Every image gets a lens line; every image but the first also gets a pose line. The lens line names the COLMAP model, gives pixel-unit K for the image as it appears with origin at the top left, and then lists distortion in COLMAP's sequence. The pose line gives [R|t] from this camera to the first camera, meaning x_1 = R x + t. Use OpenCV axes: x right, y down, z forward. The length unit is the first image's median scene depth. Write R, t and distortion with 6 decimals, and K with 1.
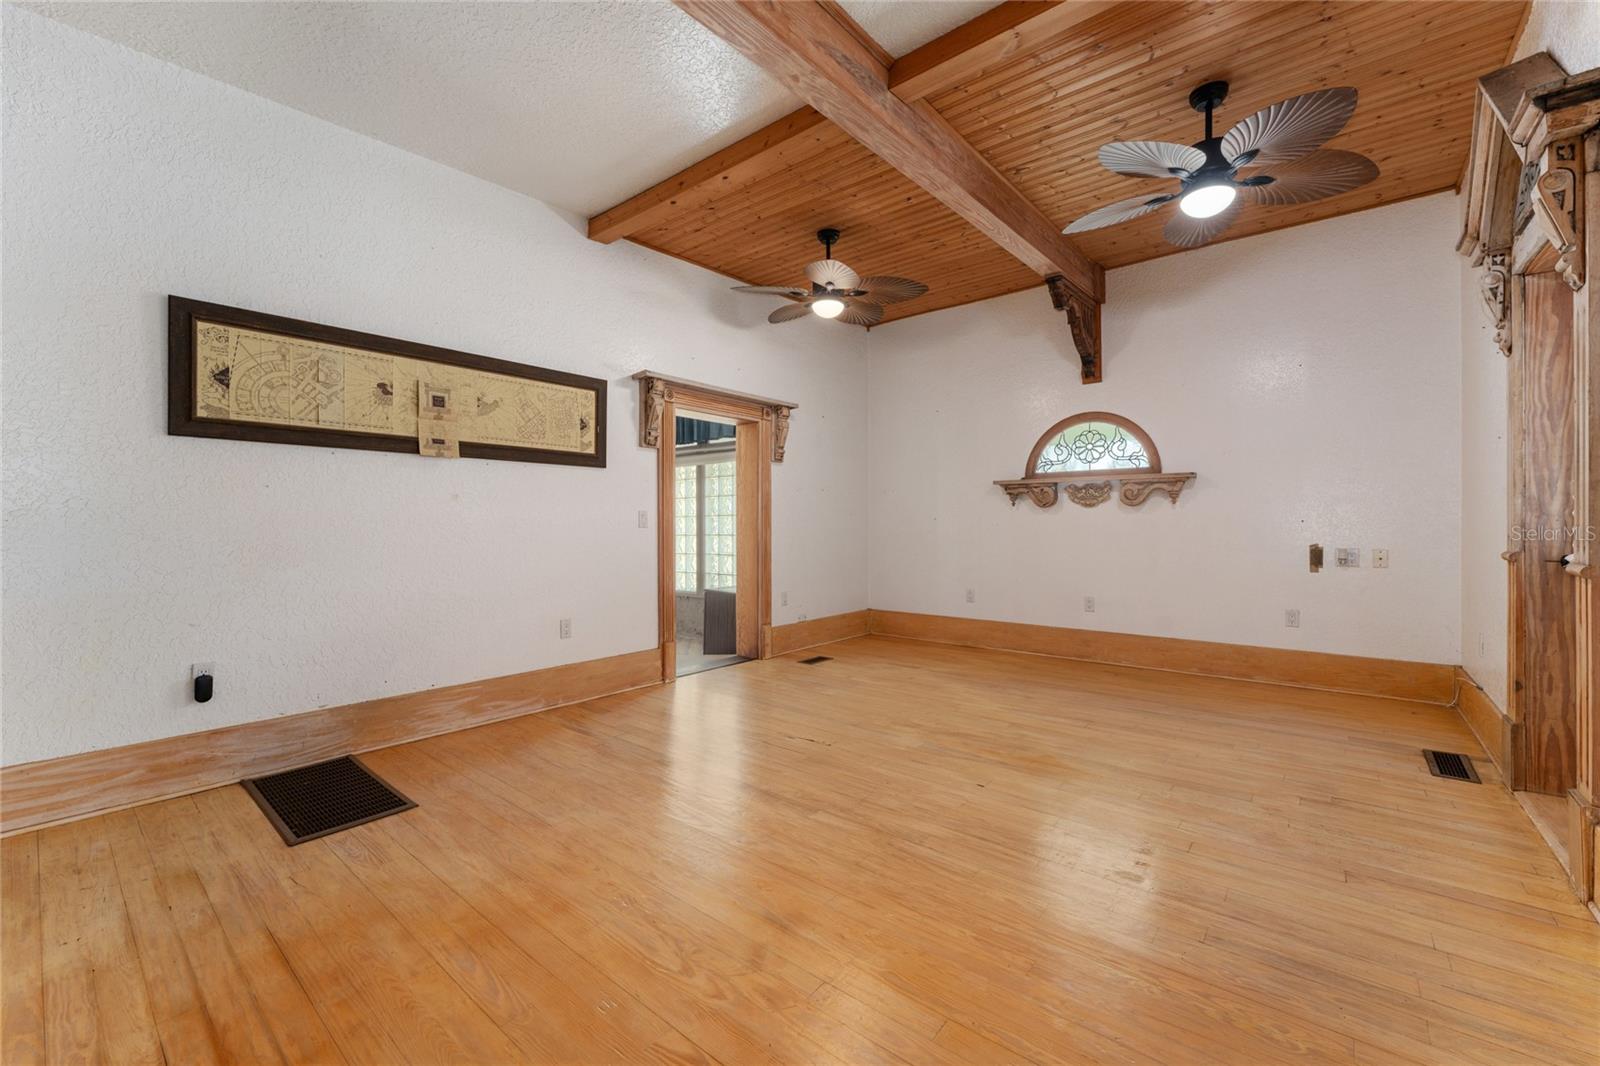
lens RADIAL K [[635.4, 0, 800.0], [0, 635.4, 533.0], [0, 0, 1]] dist [0.000281, 0.000062]
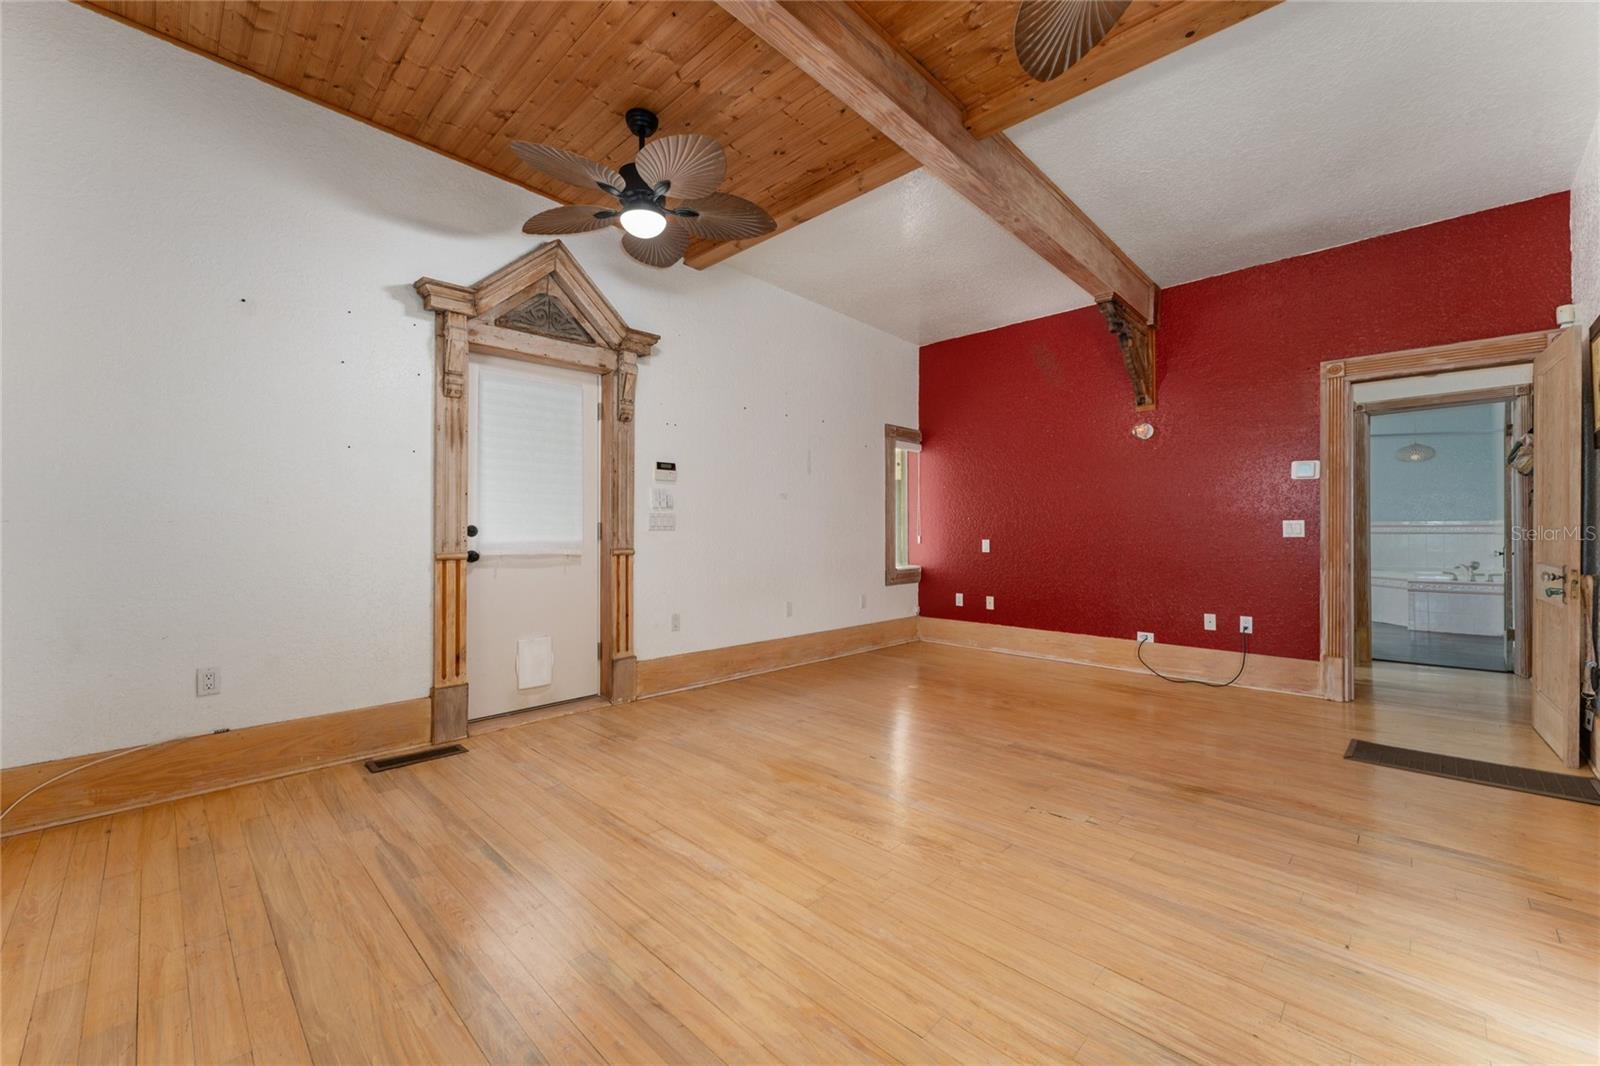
lens RADIAL K [[635.4, 0, 800.0], [0, 635.4, 533.0], [0, 0, 1]] dist [0.000281, 0.000062]
pose [[-0.995993, 0.003230, 0.089376, 0.270106], [0.004827, 0.999832, 0.017655, -0.024511], [-0.089304, 0.018016, -0.995841, 1.868261]]
